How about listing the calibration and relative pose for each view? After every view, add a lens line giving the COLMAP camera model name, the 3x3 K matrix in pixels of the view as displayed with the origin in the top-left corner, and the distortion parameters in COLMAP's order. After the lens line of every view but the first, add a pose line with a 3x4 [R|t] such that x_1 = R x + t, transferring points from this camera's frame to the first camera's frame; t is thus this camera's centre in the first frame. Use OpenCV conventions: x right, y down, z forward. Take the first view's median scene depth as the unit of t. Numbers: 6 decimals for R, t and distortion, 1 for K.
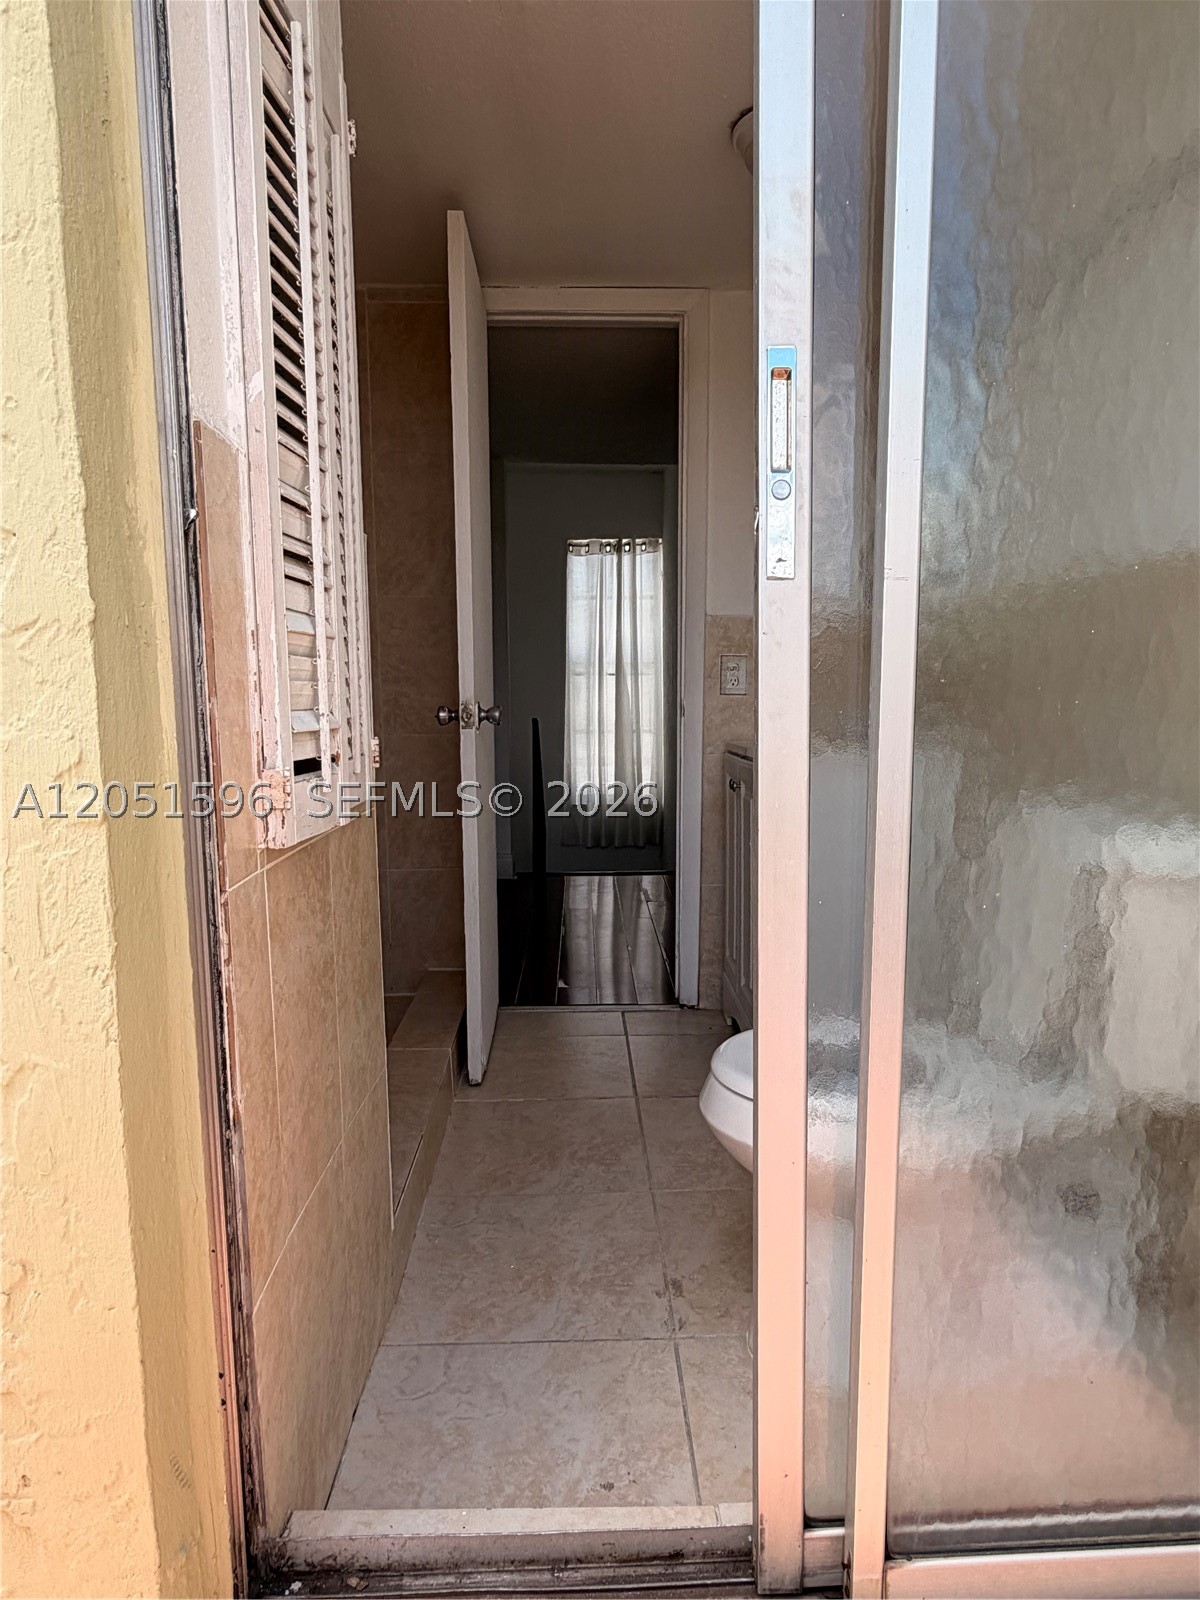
lens RADIAL K [[1037.3, 0, 598.2], [0, 1037.3, 800.9], [0, 0, 1]] dist [0.002930, 0.001230]
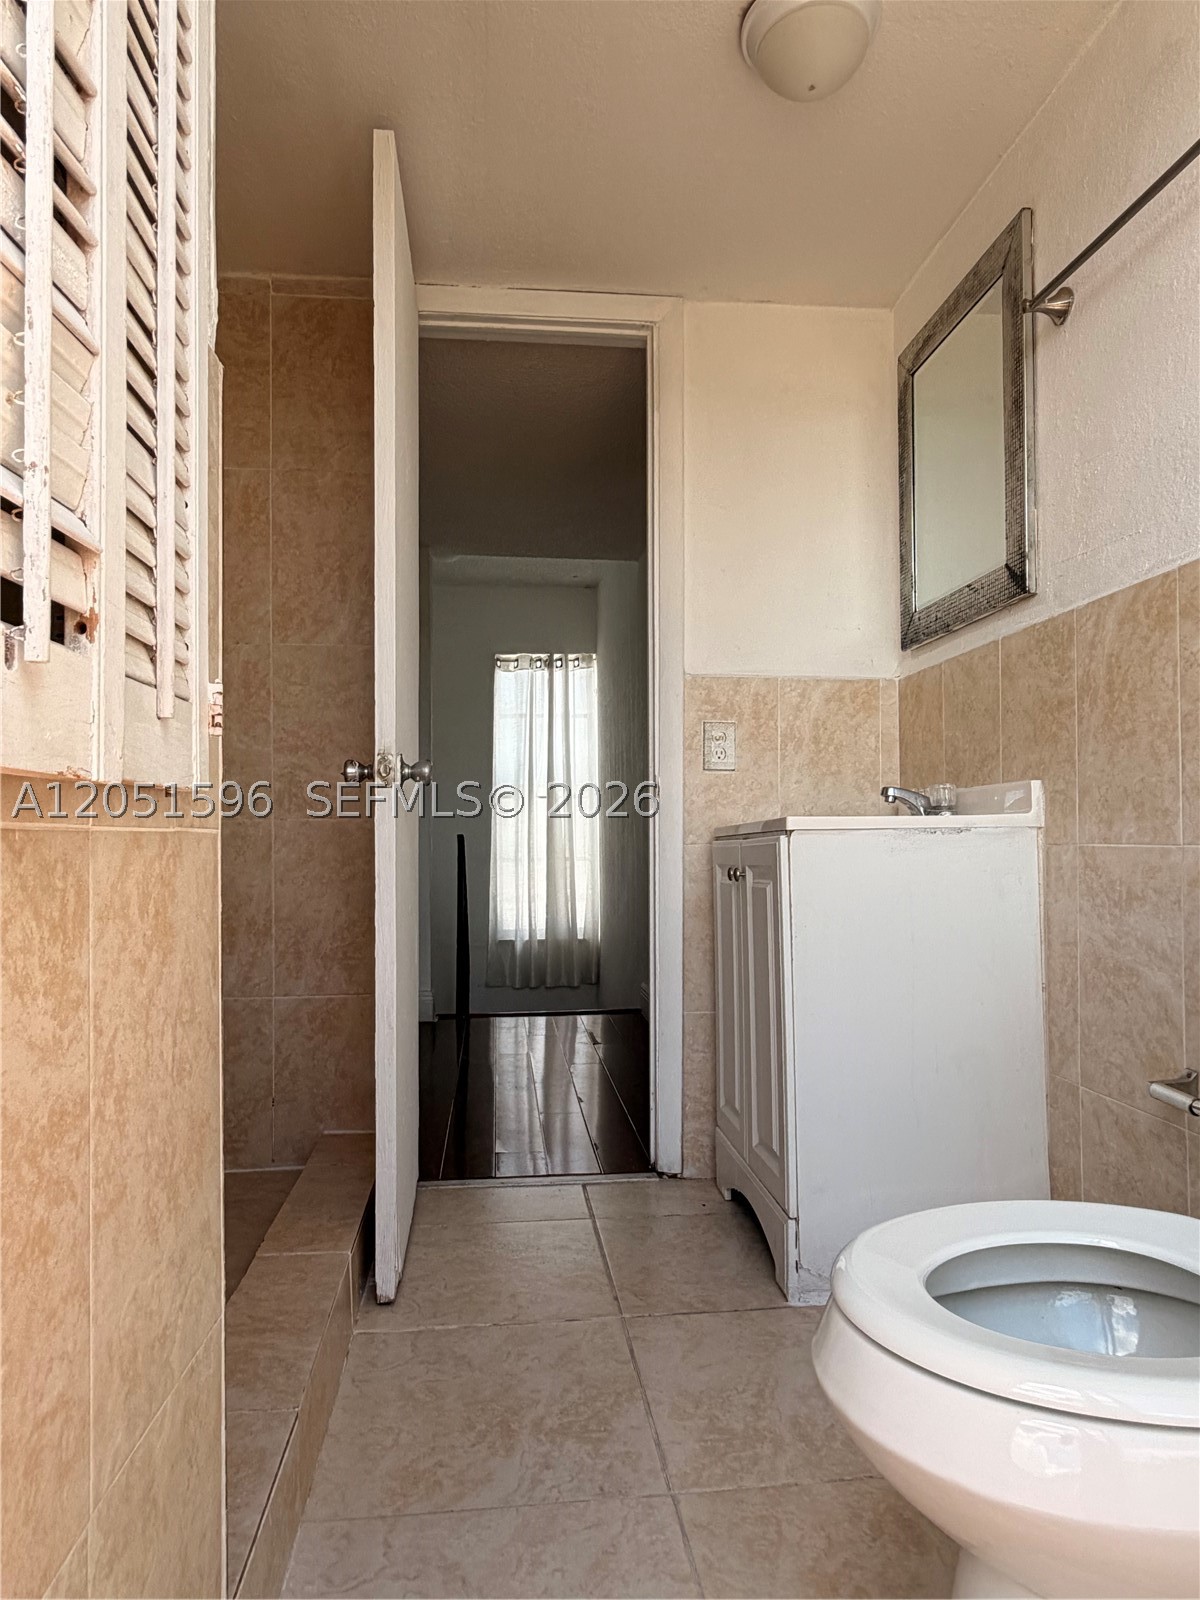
lens RADIAL K [[1037.3, 0, 598.2], [0, 1037.3, 800.9], [0, 0, 1]] dist [0.002930, 0.001230]
pose [[0.996725, 0.003020, 0.080815, -0.029463], [0.008804, 0.989311, -0.145552, 0.038424], [-0.080390, 0.145787, 0.986044, 0.222668]]
